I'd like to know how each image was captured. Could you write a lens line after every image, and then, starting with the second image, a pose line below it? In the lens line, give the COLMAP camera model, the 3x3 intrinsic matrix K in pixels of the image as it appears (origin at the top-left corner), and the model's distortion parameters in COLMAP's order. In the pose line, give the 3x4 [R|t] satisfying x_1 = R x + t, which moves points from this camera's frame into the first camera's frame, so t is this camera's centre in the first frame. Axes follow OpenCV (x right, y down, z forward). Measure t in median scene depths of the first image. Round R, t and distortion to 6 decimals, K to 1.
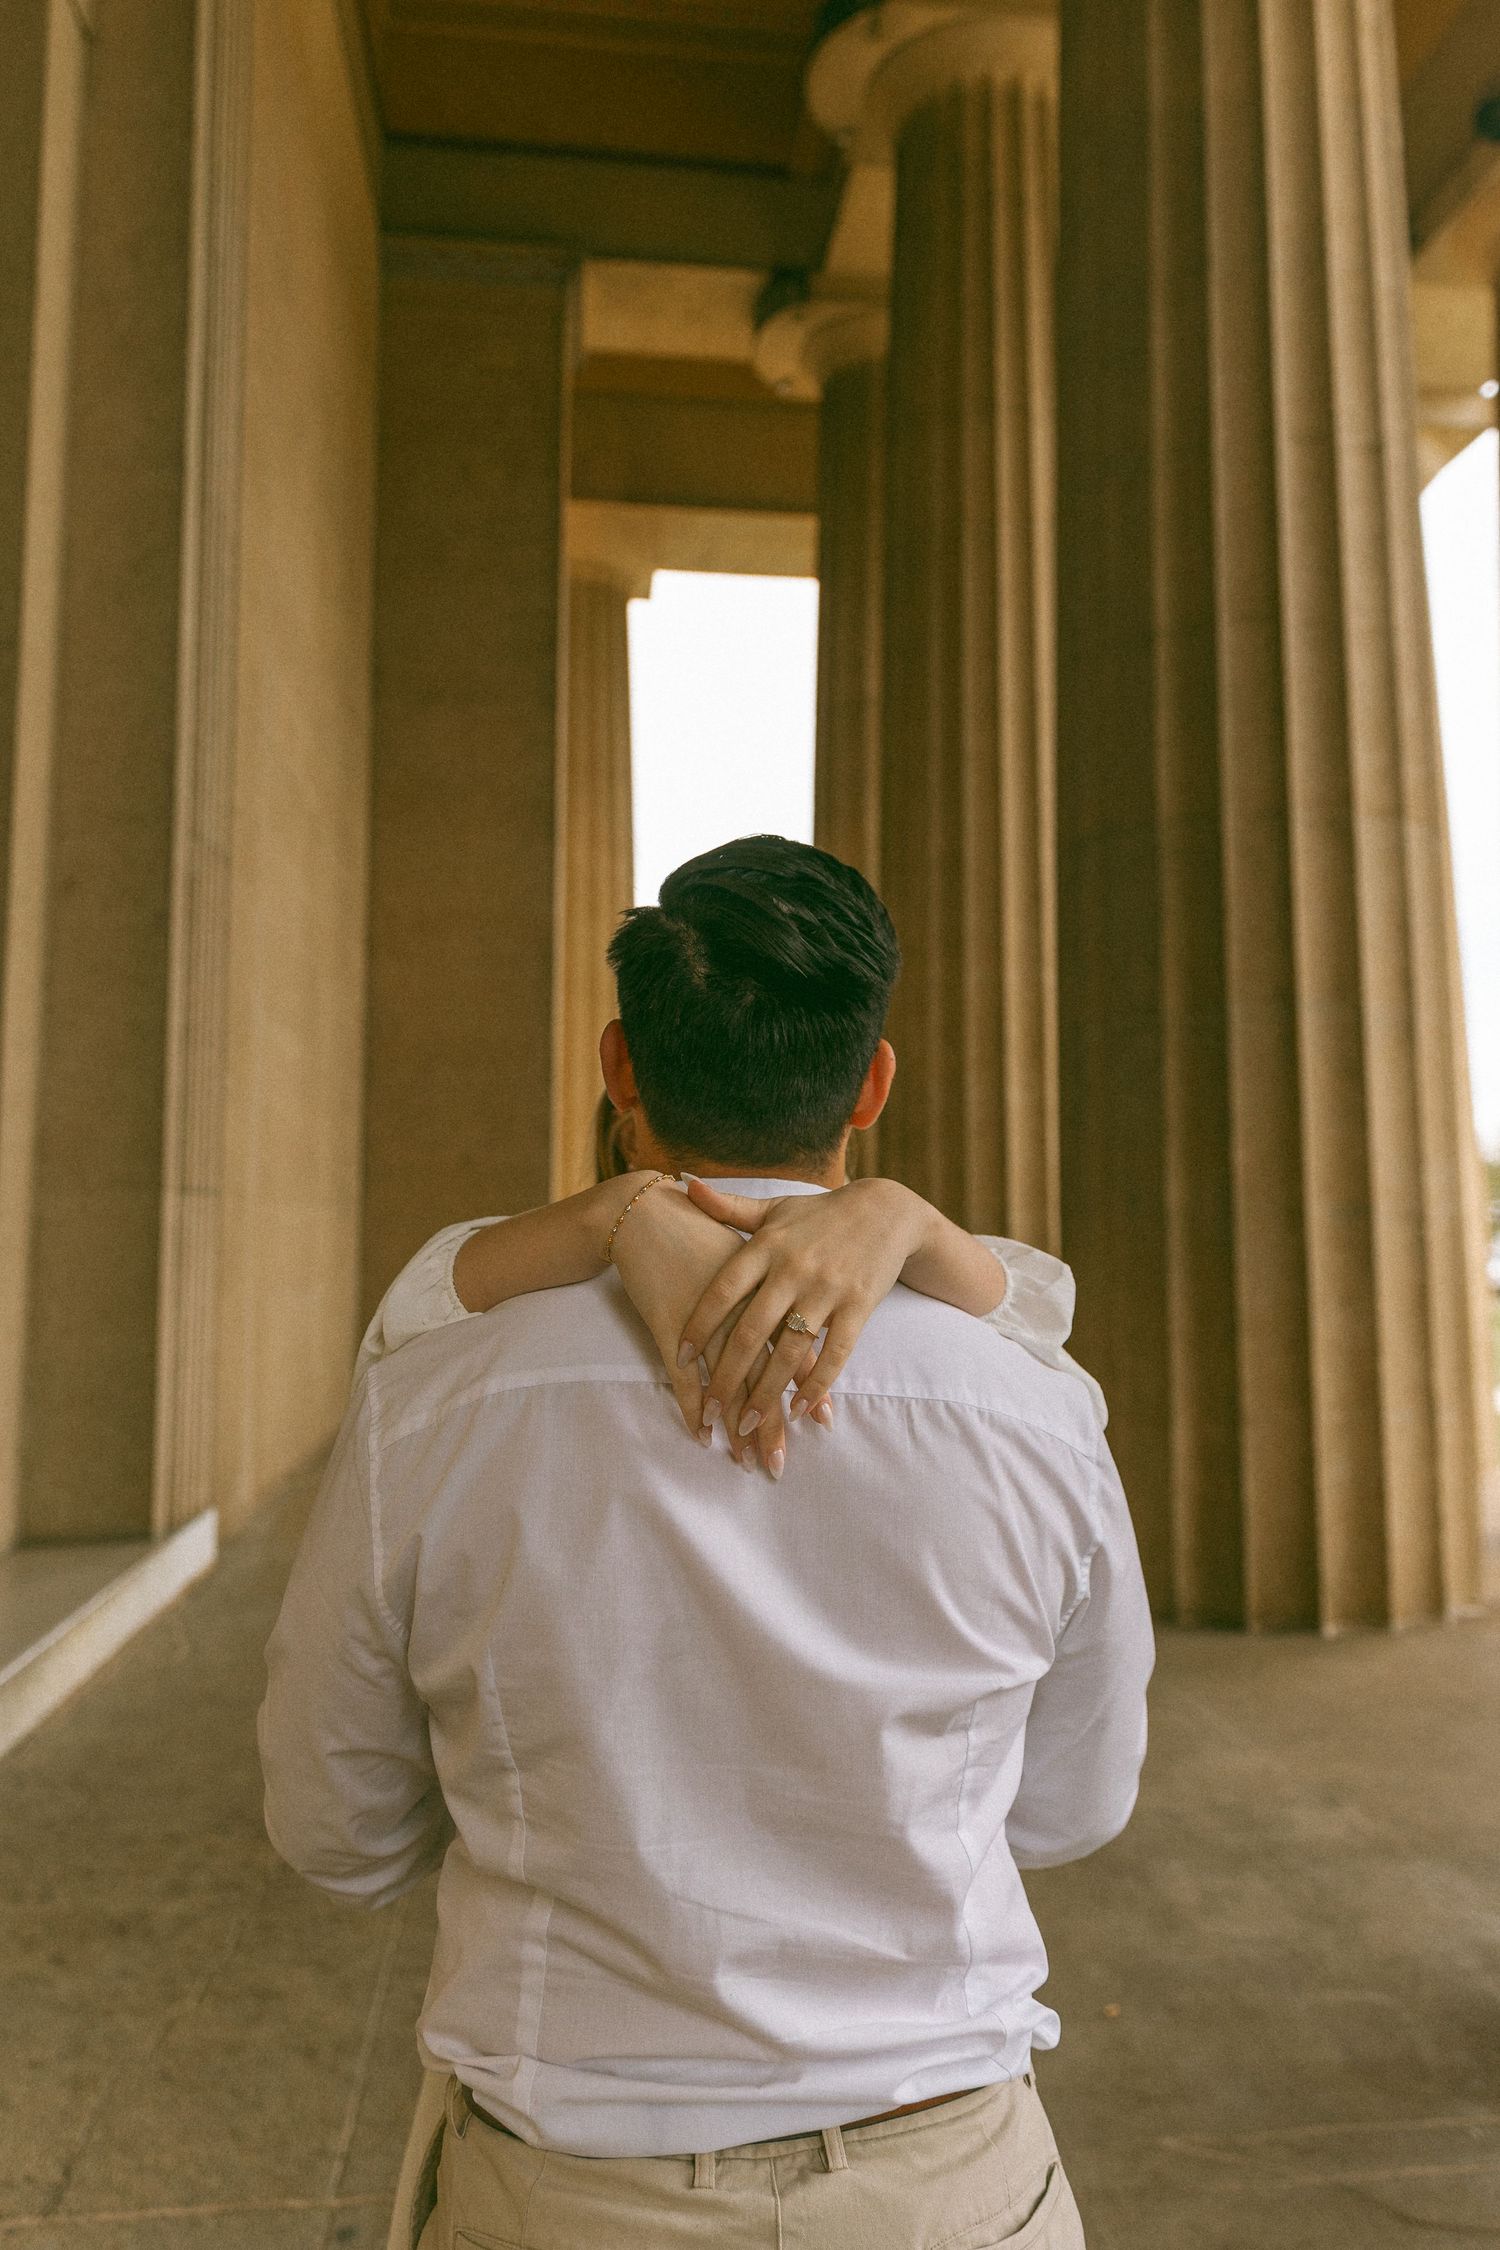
lens RADIAL K [[1557.5, 0, 750.0], [0, 1557.5, 1125.0], [0, 0, 1]] dist [-0.001897, -0.000953]
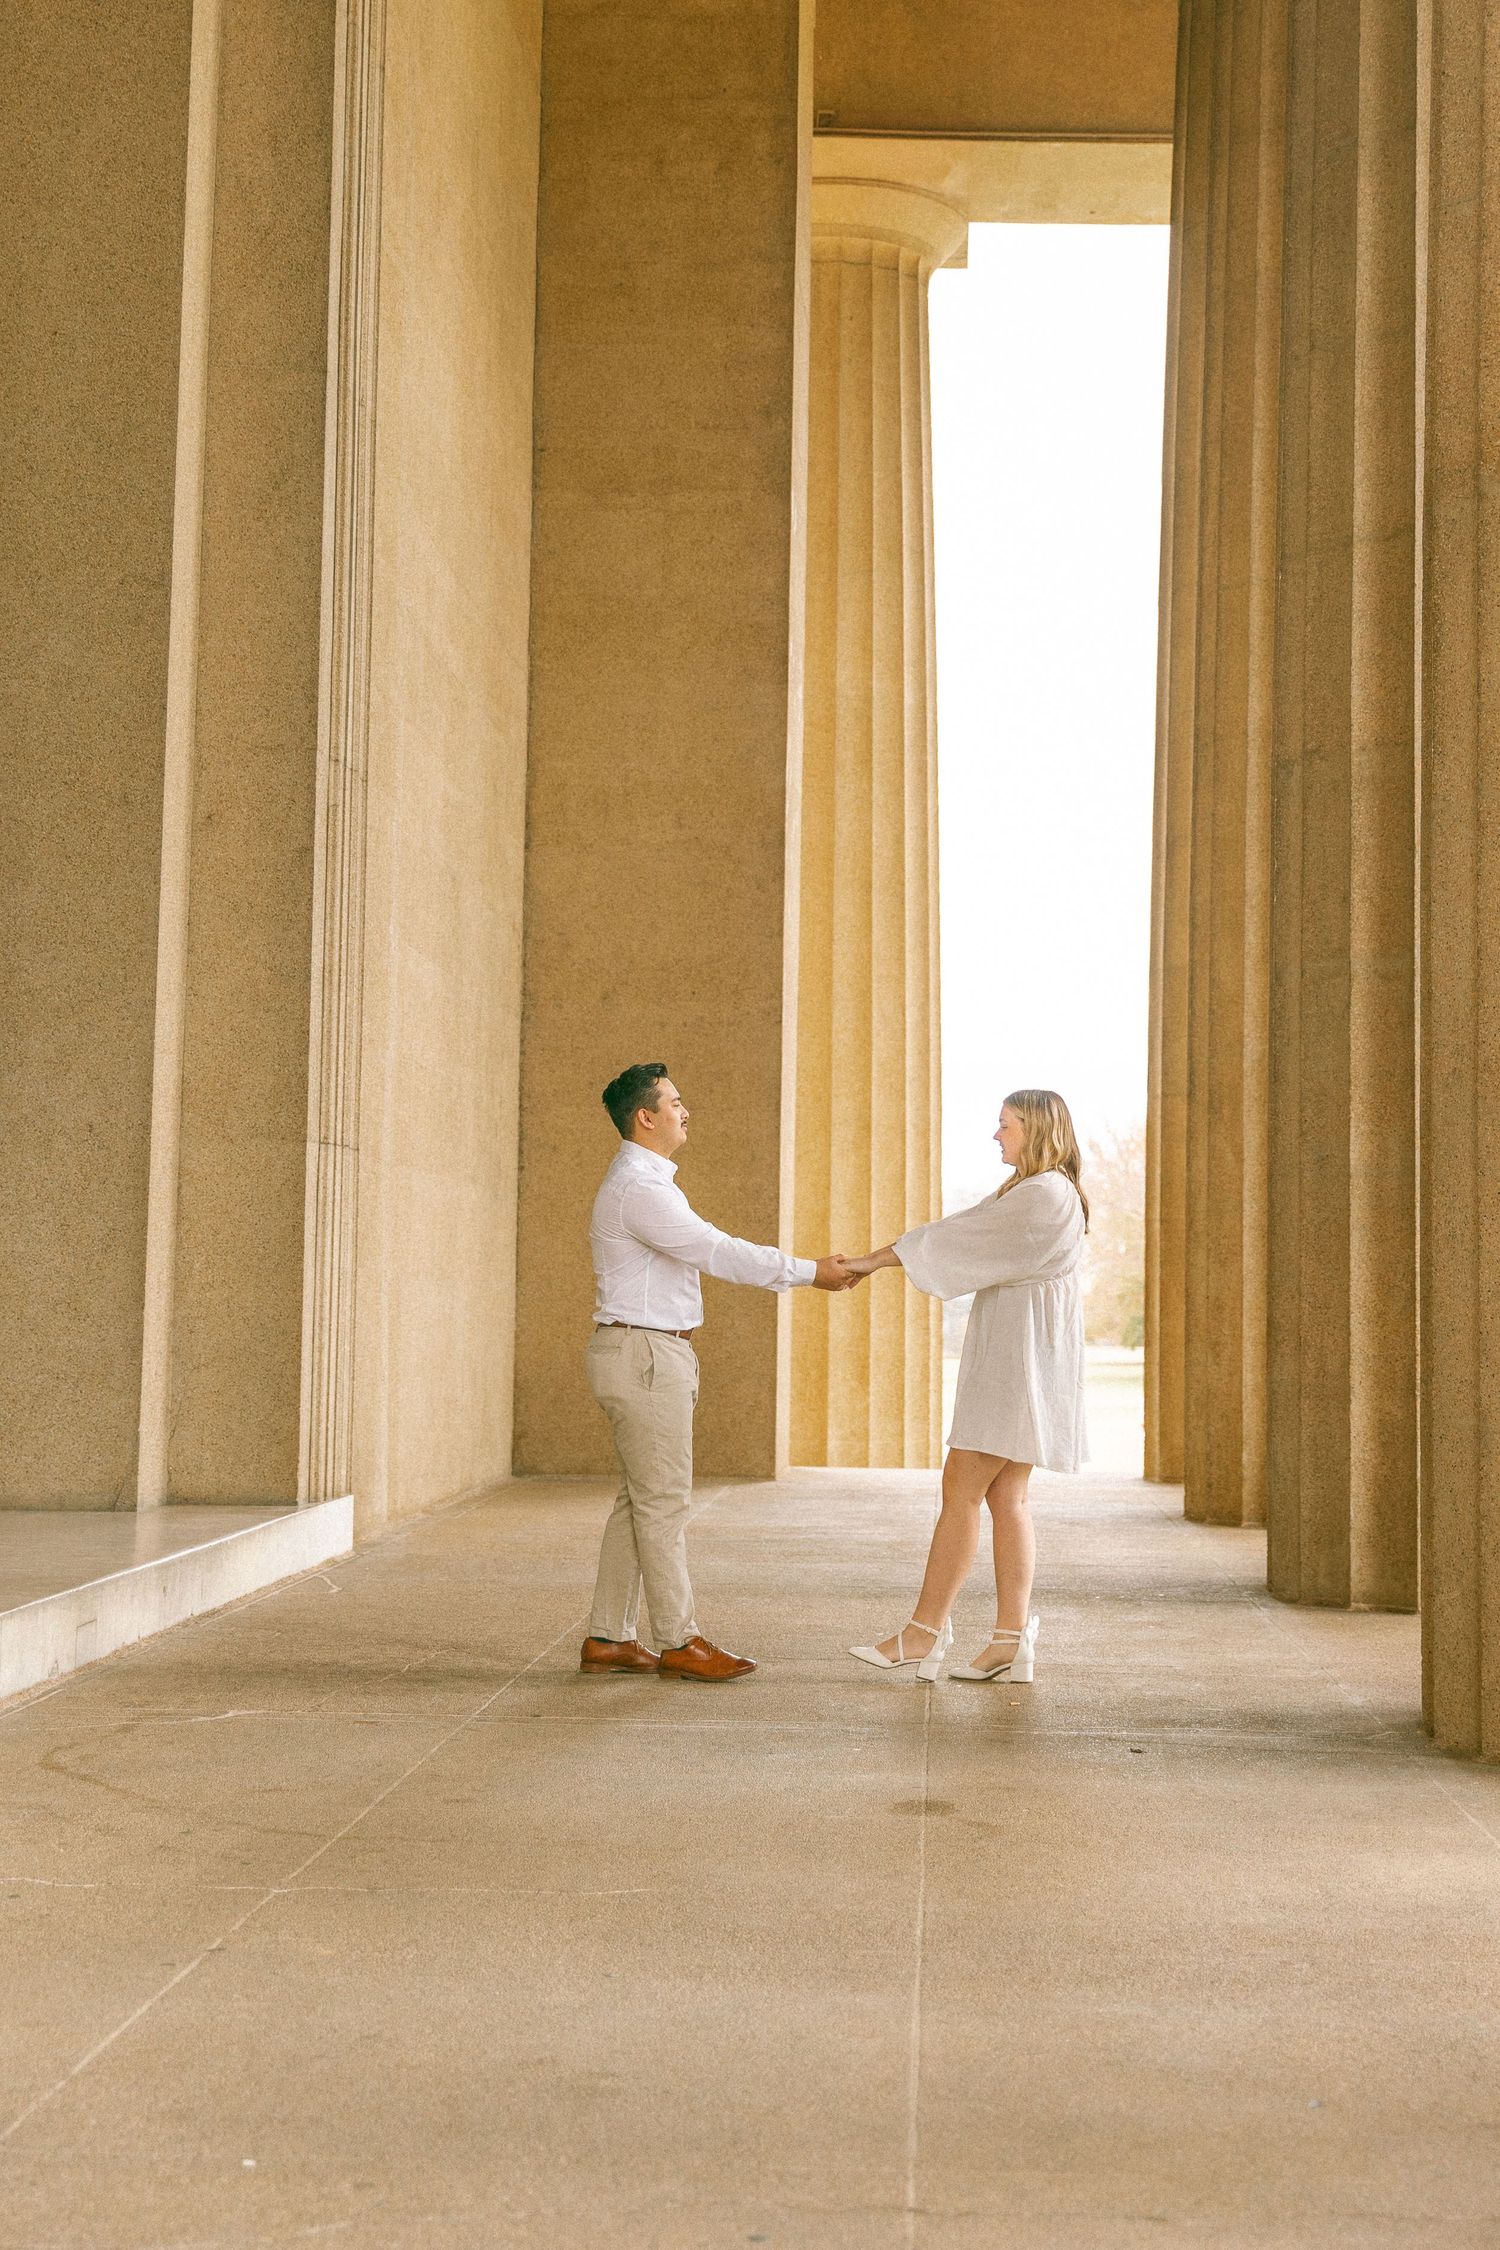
lens RADIAL K [[2778.9, 0, 750.0], [0, 2778.9, 1125.0], [0, 0, 1]] dist [0.129021, 0.013605]
pose [[0.986133, 0.006624, -0.165826, 0.161863], [-0.004217, 0.999881, 0.014864, 0.004031], [0.165905, -0.013958, 0.986043, -0.593340]]
